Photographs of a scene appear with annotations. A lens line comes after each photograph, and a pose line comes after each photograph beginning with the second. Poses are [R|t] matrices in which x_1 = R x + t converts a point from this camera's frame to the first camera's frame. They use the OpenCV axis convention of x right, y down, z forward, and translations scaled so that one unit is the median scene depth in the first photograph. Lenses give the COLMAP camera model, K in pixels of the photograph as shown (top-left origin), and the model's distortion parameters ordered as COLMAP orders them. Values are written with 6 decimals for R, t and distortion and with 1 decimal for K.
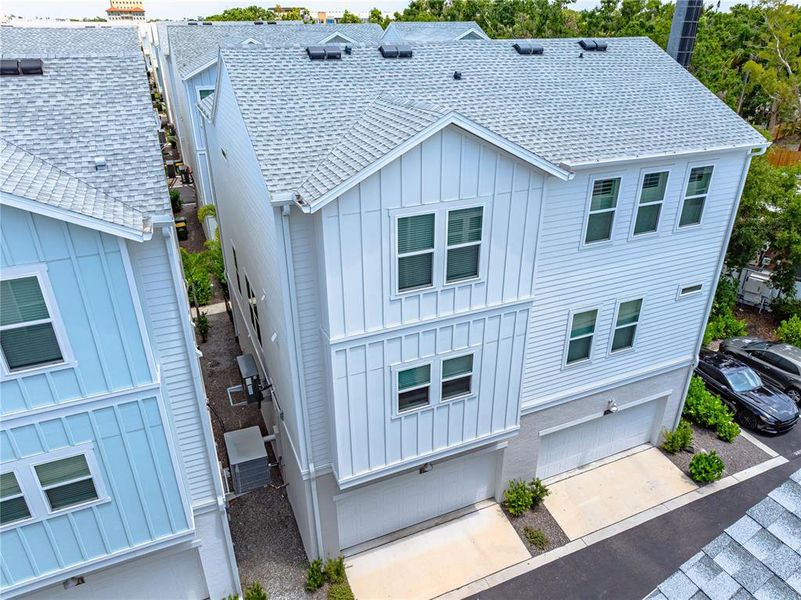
lens RADIAL K [[563.9, 0, 400.5], [0, 563.9, 300.0], [0, 0, 1]] dist [-0.007789, 0.005004]
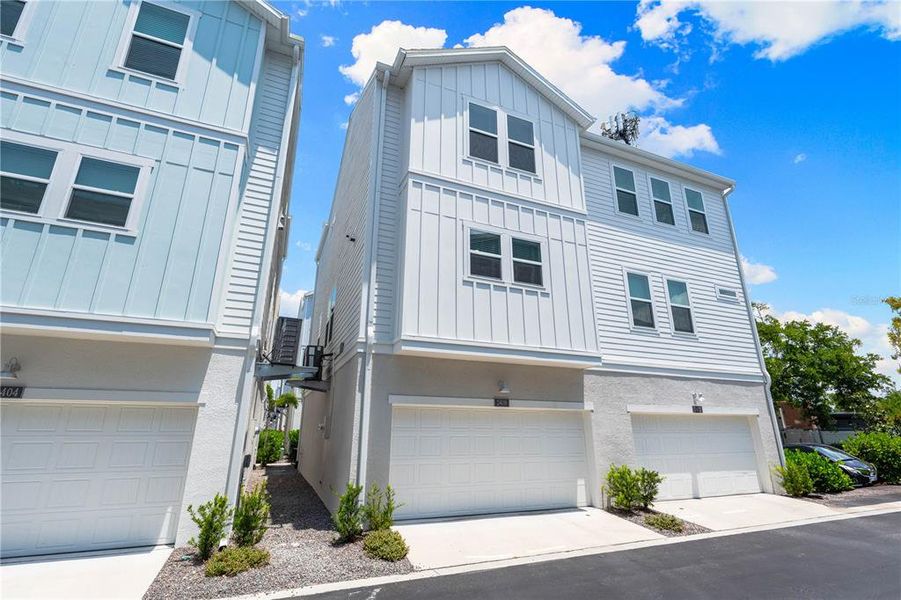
lens RADIAL K [[397.0, 0, 442.1], [0, 397.0, 304.0], [0, 0, 1]] dist [0.000615, -0.000369]
pose [[0.999438, 0.003486, -0.033328, -0.029012], [-0.025470, 0.725322, -0.687938, 0.704192], [0.021775, 0.688401, 0.725004, 0.548537]]
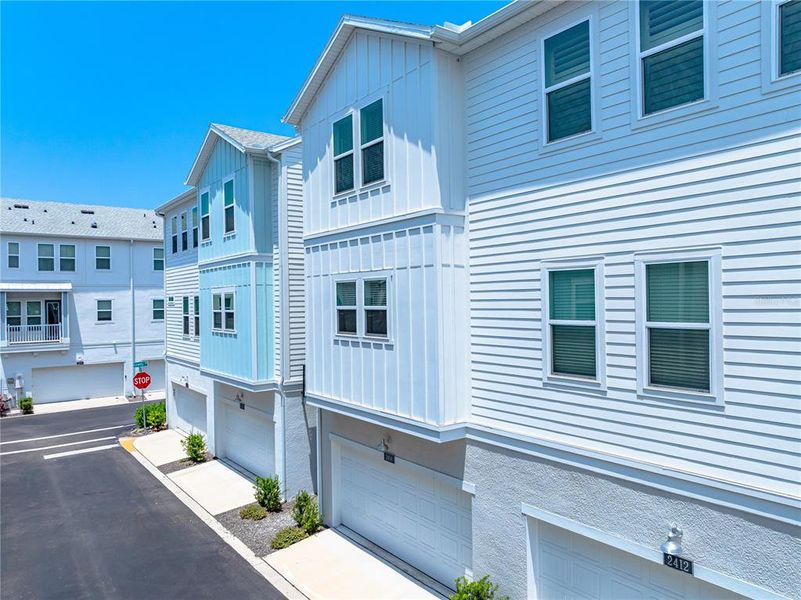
lens RADIAL K [[563.9, 0, 400.5], [0, 563.9, 300.0], [0, 0, 1]] dist [-0.007789, 0.005004]
pose [[0.235800, -0.003138, -0.971796, 0.969497], [-0.422589, 0.900167, -0.105445, 0.205971], [0.875110, 0.435534, 0.210933, 0.871706]]
